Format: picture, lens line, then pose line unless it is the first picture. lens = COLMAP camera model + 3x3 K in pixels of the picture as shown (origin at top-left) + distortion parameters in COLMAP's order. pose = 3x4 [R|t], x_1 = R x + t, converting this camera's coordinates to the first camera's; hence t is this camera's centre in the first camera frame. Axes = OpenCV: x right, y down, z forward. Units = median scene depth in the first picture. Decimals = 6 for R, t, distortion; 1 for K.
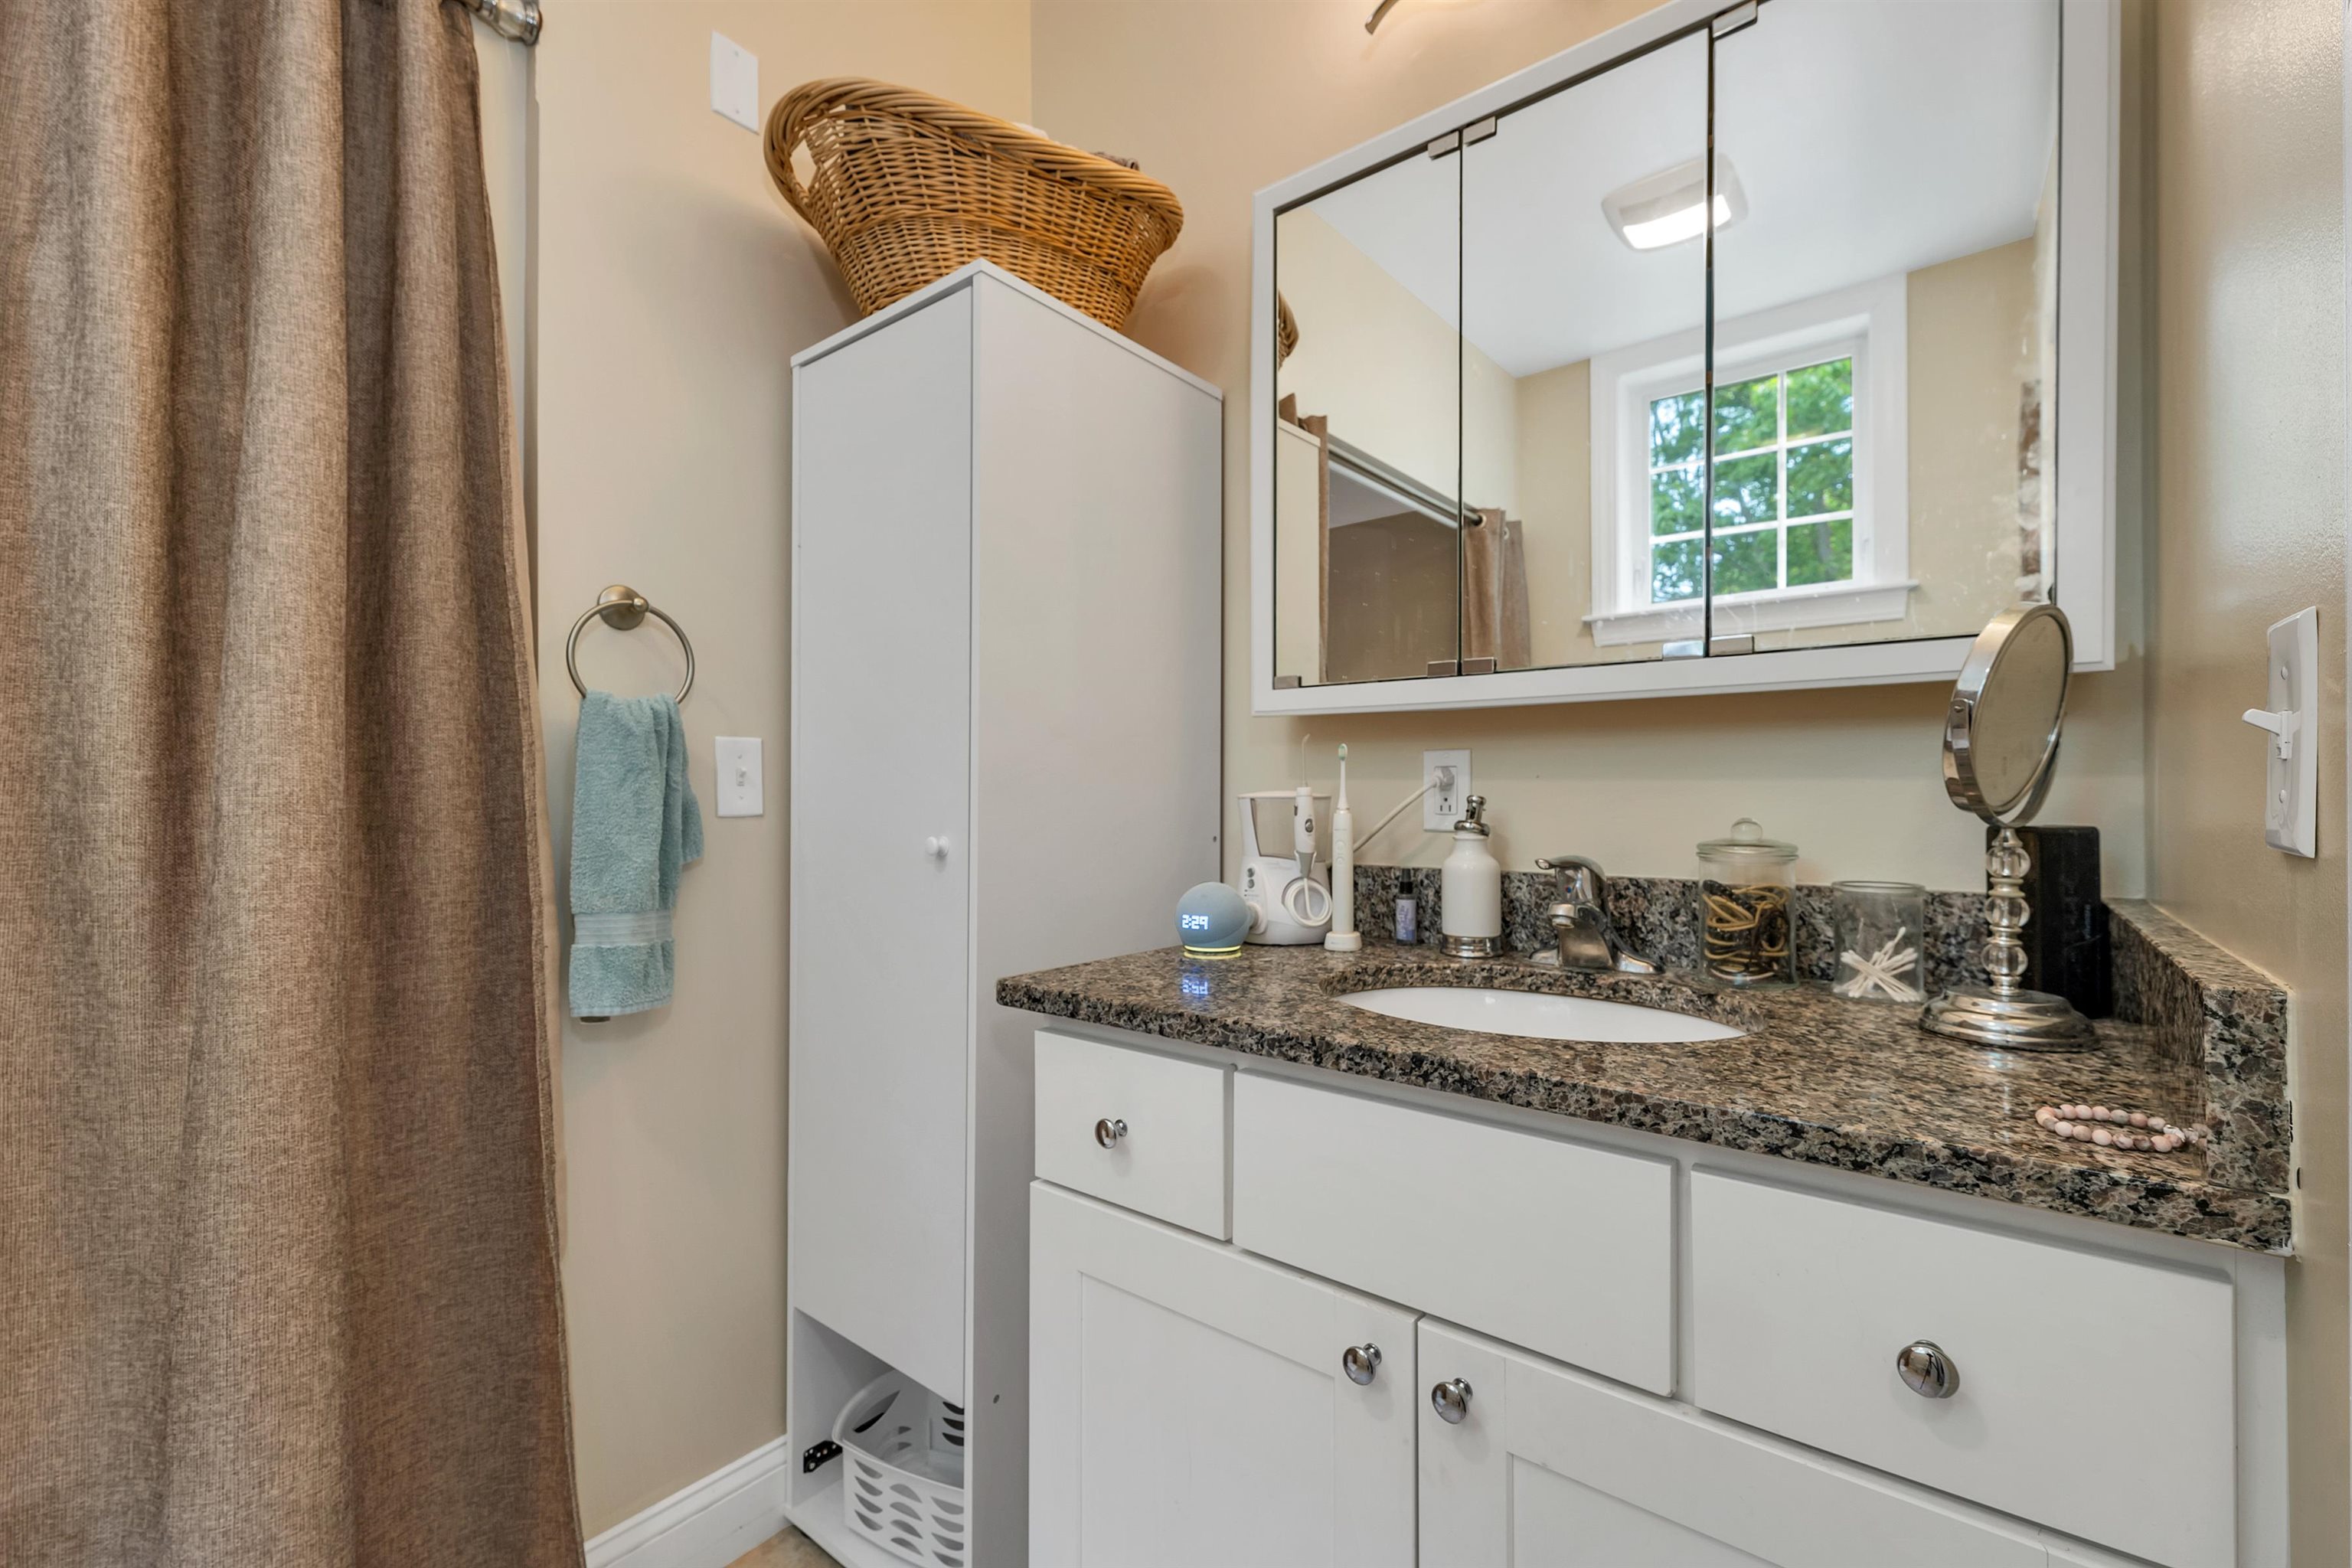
lens RADIAL K [[969.2, 0, 1177.9], [0, 969.2, 790.2], [0, 0, 1]] dist [0.002315, 0.000125]
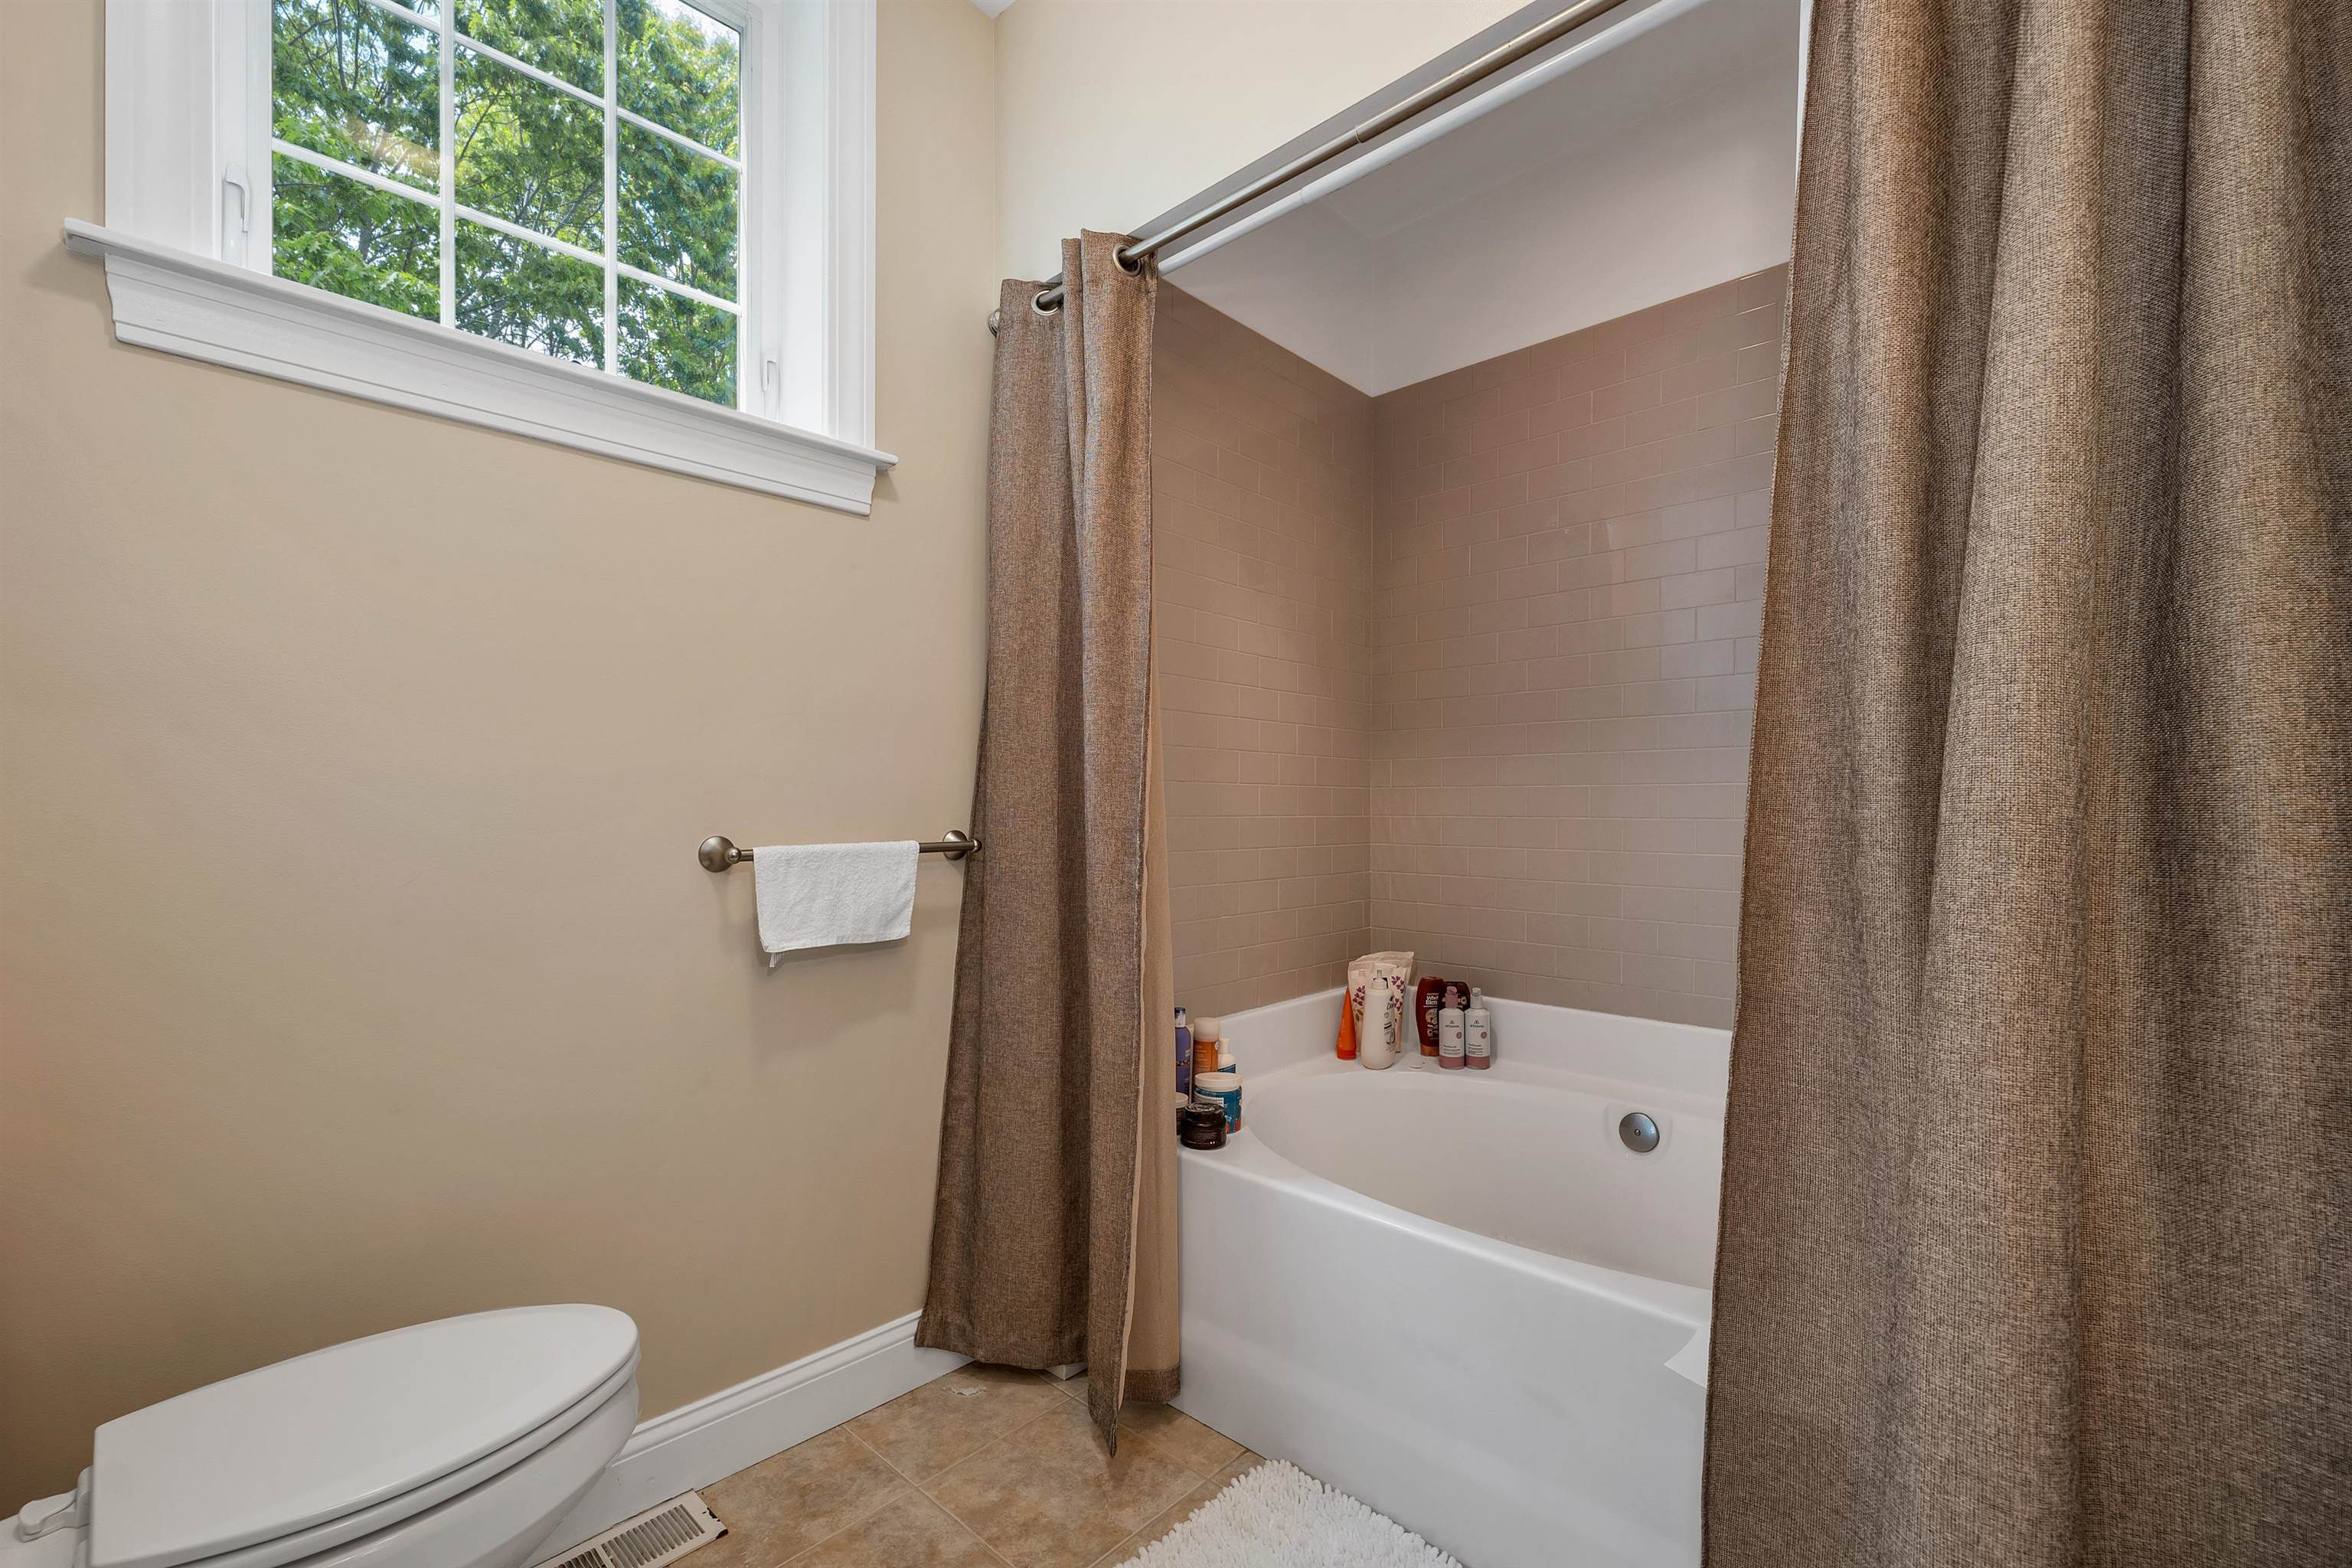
lens RADIAL K [[999.9, 0, 1178.1], [0, 999.9, 812.0], [0, 0, 1]] dist [-0.000050, -0.000196]
pose [[-0.082086, 0.008003, -0.996593, 0.033382], [0.006470, 0.999951, 0.007497, 0.003111], [0.996604, -0.005832, -0.082133, 0.333462]]
